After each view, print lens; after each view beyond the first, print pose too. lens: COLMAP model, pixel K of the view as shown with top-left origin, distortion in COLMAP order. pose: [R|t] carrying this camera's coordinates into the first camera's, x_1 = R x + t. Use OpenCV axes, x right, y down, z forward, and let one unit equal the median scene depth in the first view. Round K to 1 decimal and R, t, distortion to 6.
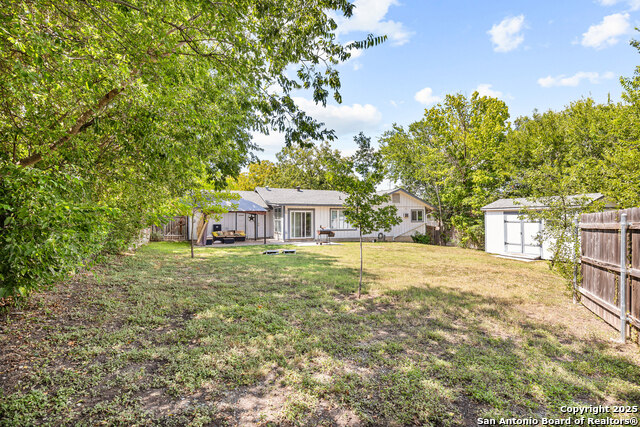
lens RADIAL K [[311.1, 0, 319.1], [0, 311.1, 213.2], [0, 0, 1]] dist [0.000866, 0.000017]
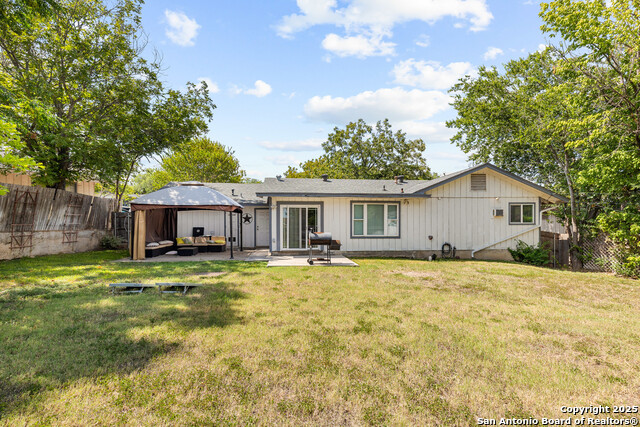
lens RADIAL K [[296.5, 0, 320.2], [0, 296.5, 227.2], [0, 0, 1]] dist [0.011639, -0.000044]
pose [[0.956903, 0.002630, -0.290396, 0.125517], [0.003531, 0.999780, 0.020690, 0.020245], [0.290386, -0.020824, 0.956683, 0.385327]]
